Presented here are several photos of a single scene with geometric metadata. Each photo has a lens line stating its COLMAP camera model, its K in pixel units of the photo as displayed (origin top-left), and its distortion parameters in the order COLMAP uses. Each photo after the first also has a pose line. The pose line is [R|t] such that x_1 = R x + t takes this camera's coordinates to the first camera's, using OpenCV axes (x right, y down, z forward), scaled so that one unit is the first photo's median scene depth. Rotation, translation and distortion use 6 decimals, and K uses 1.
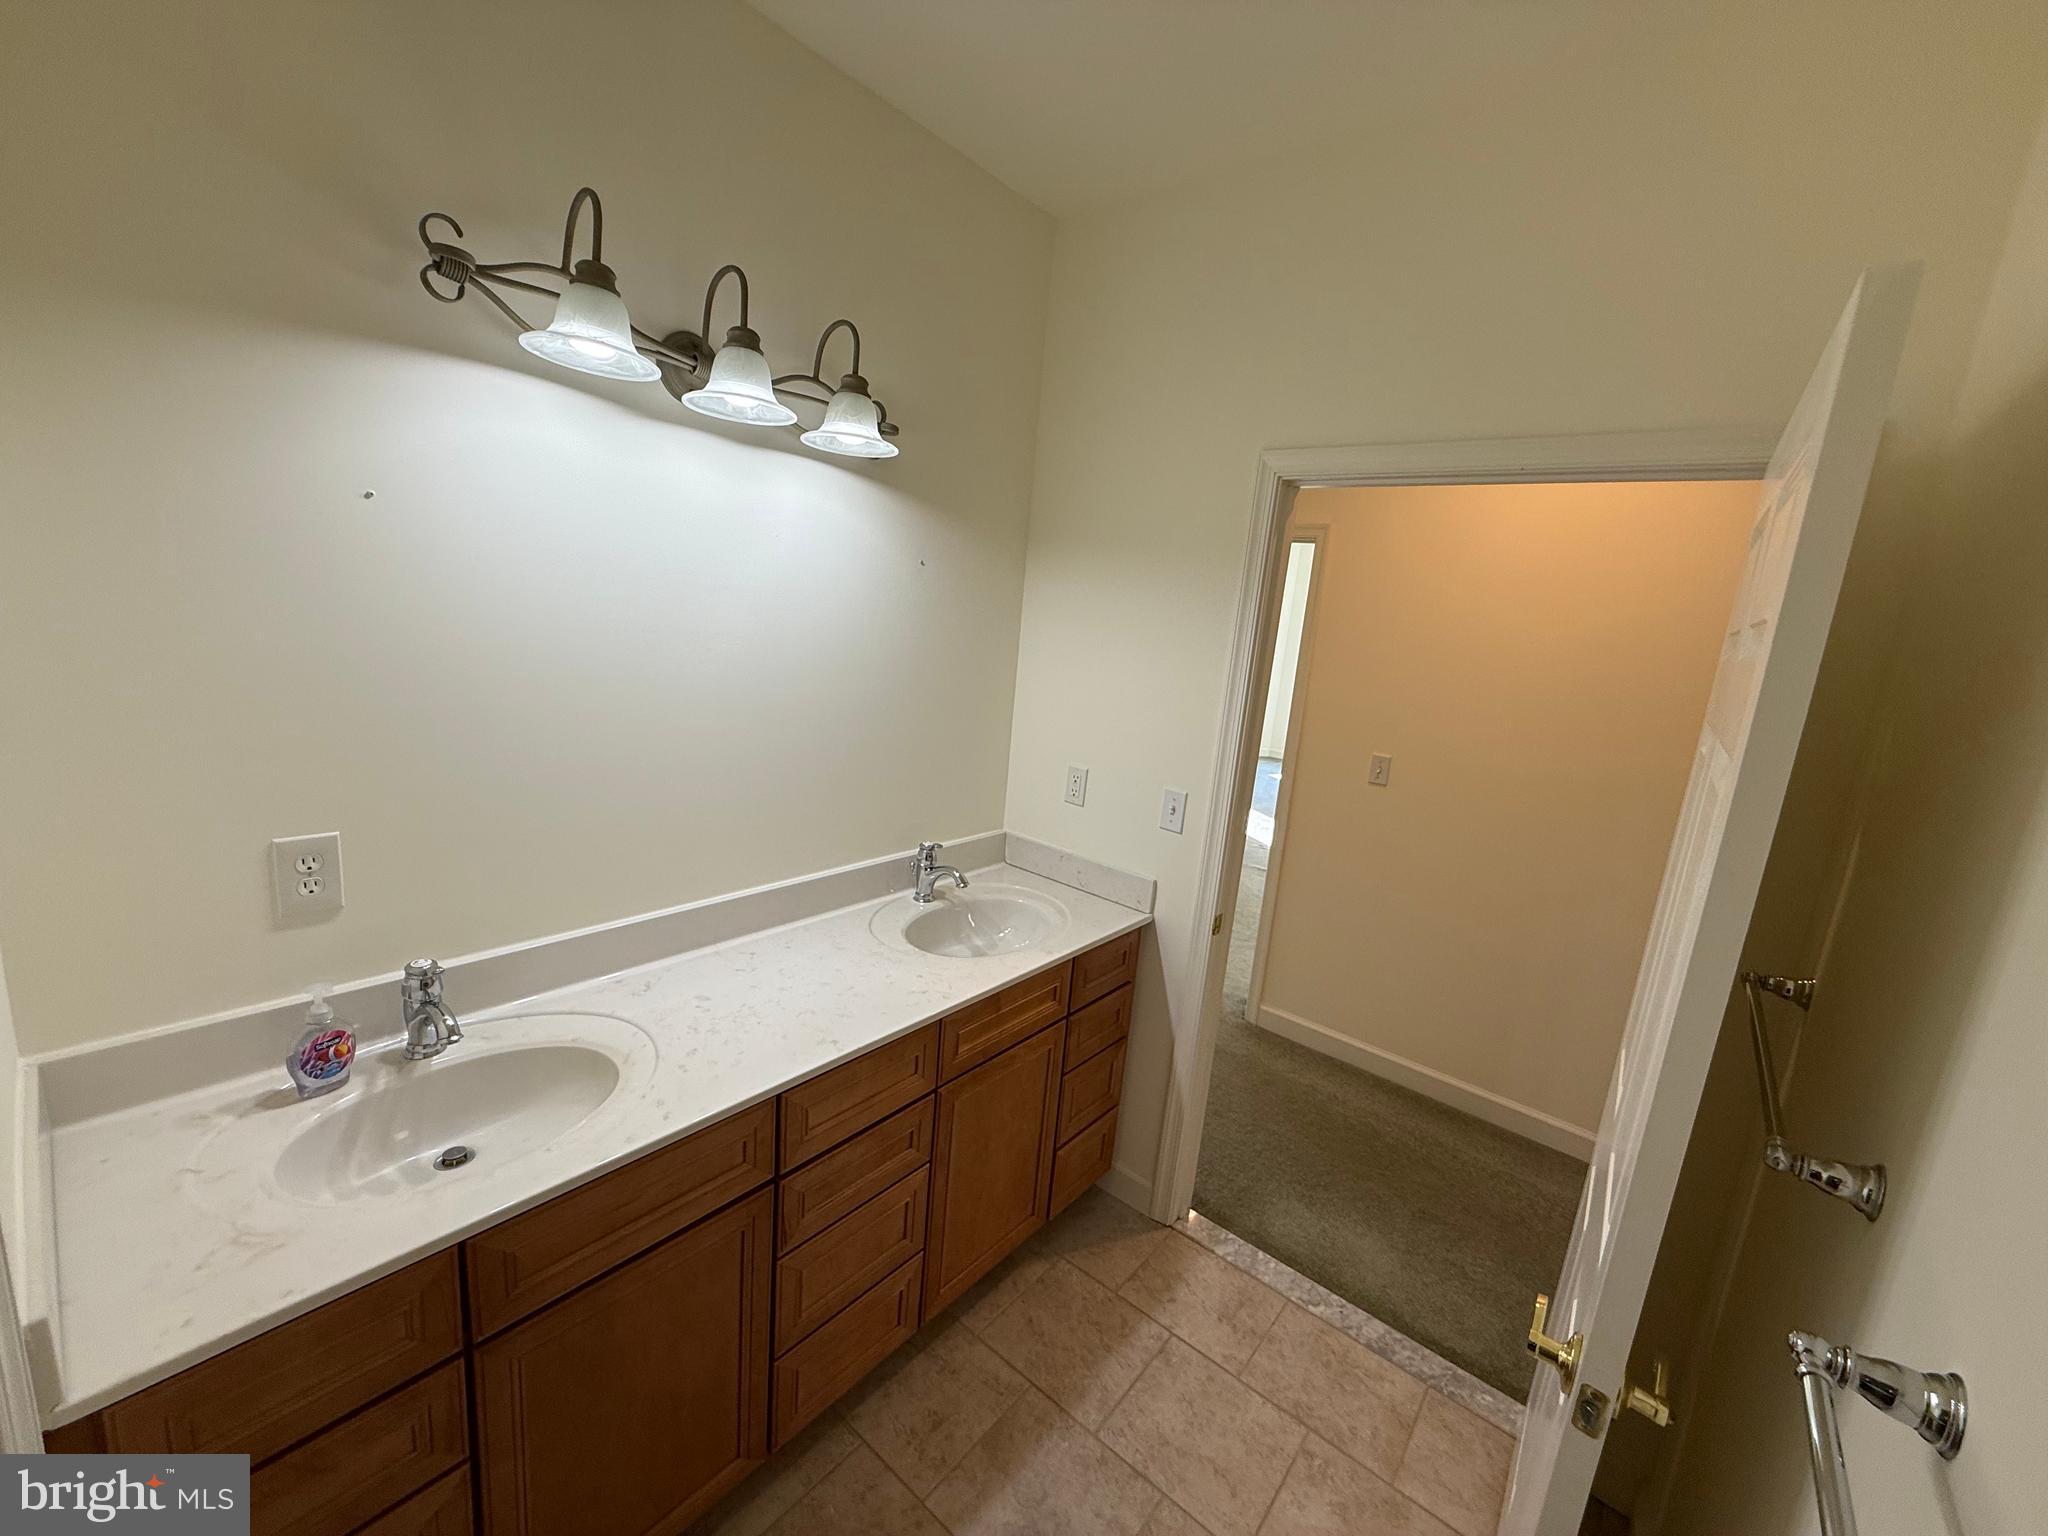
lens RADIAL K [[832.6, 0, 1024.0], [0, 832.6, 768.0], [0, 0, 1]] dist [0.009375, 0.000229]
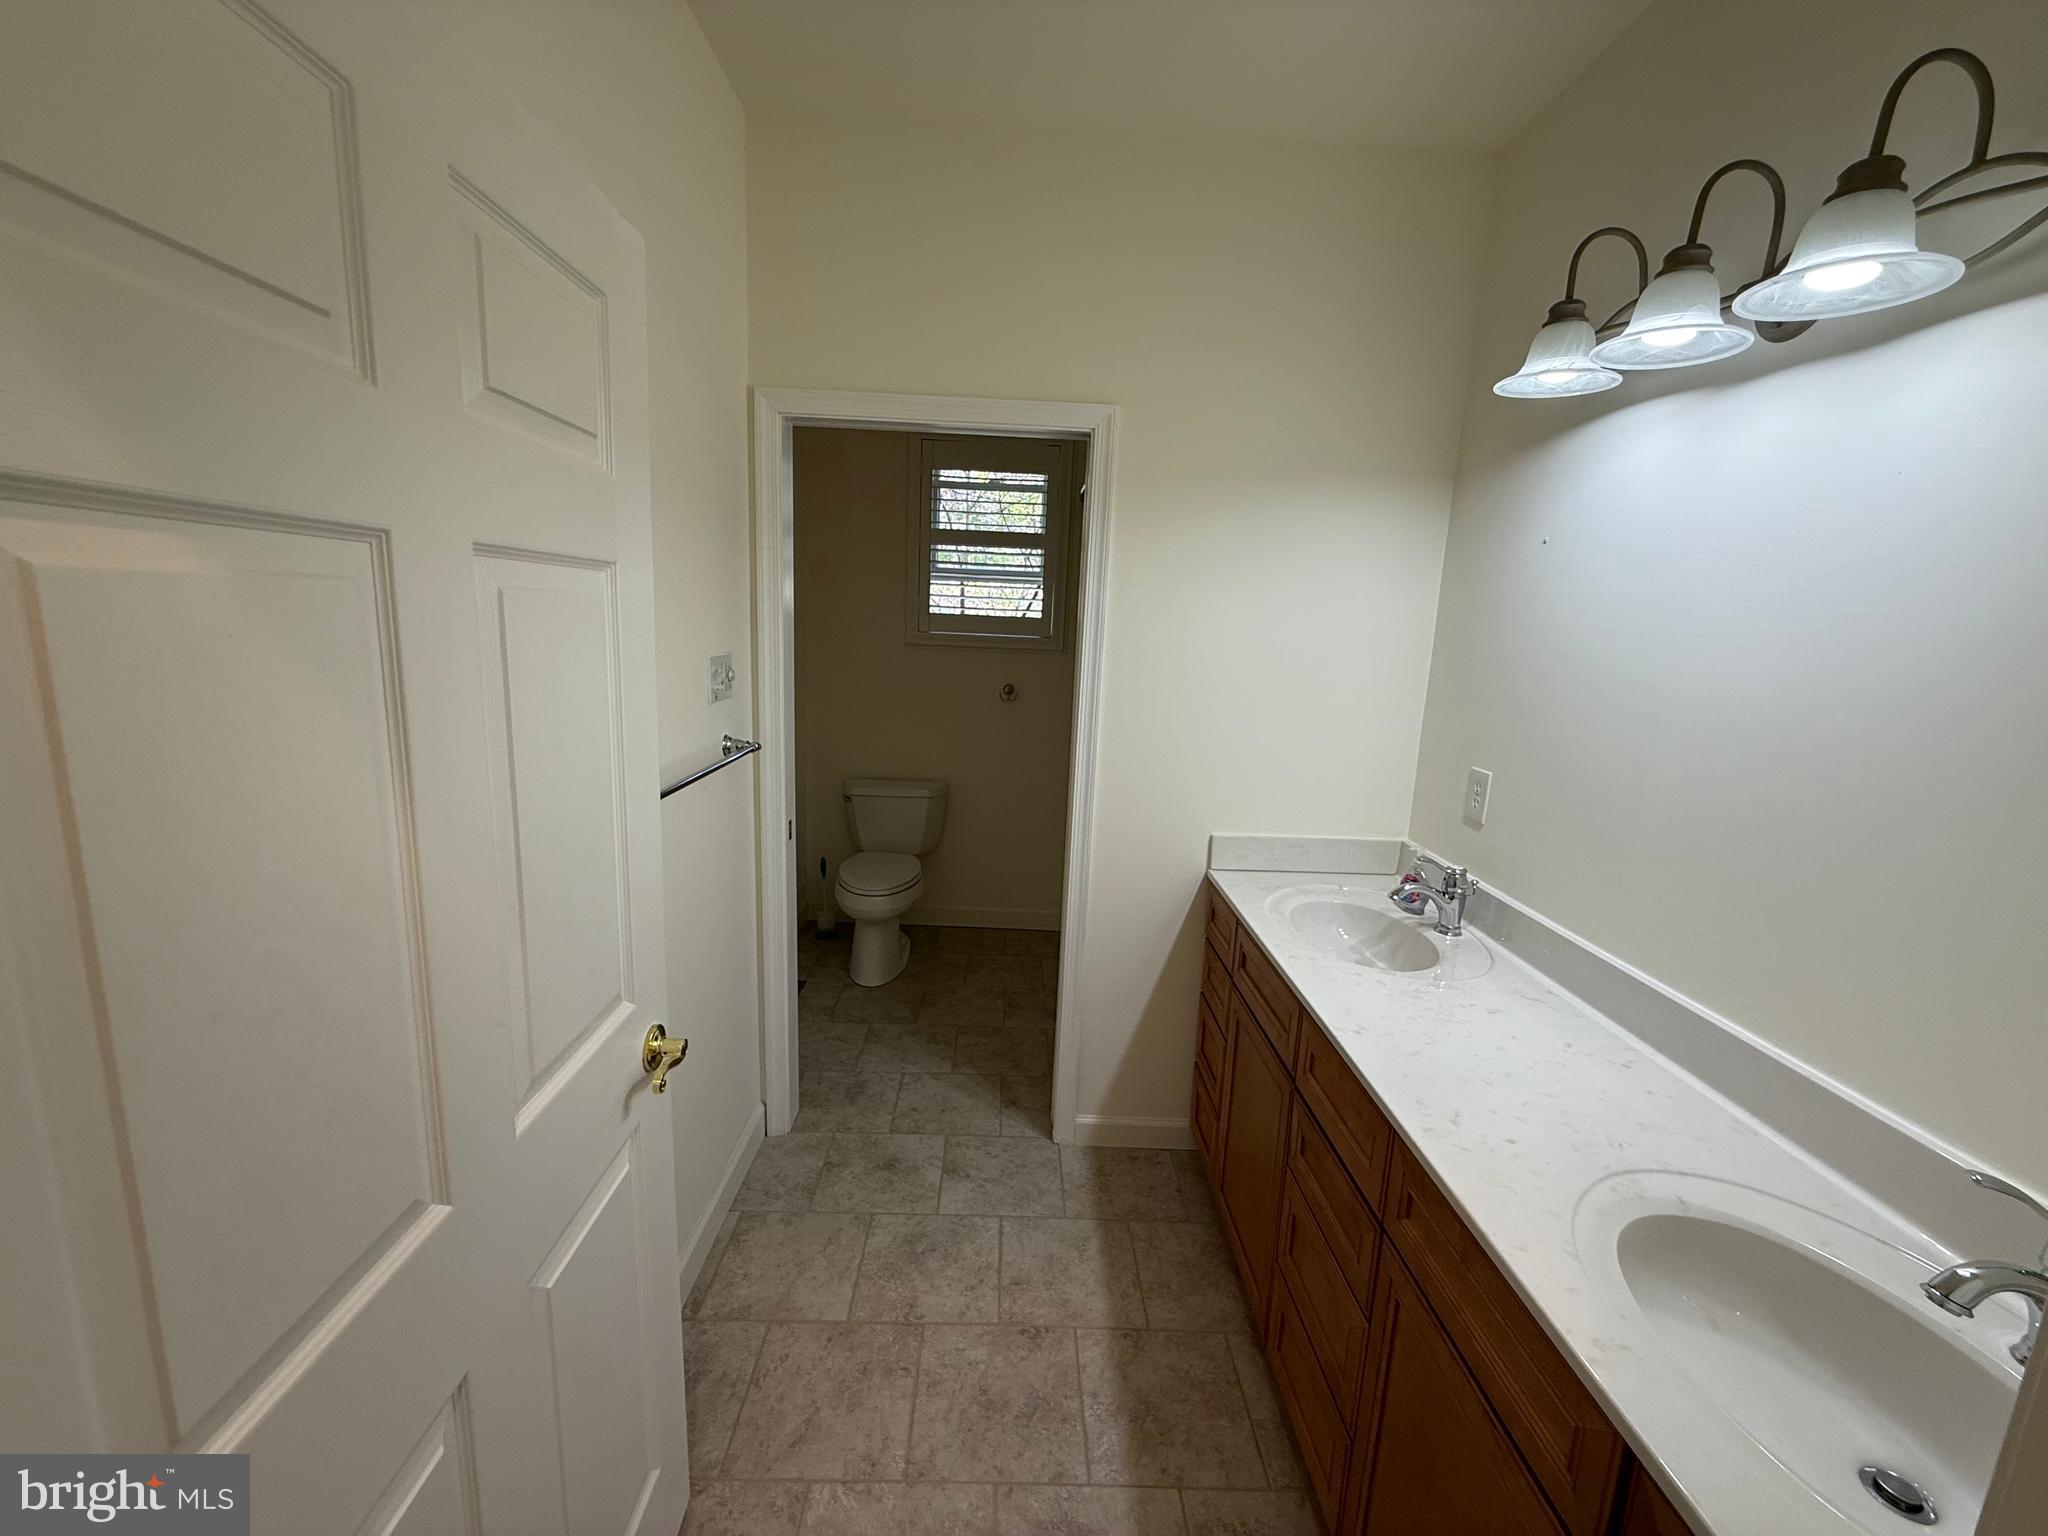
lens RADIAL K [[832.6, 0, 1024.0], [0, 832.6, 768.0], [0, 0, 1]] dist [0.009375, 0.000229]
pose [[-0.739417, 0.009467, -0.673182, 0.663704], [-0.237347, 0.932039, 0.273807, -0.115024], [0.630023, 0.362235, -0.686918, 1.279684]]
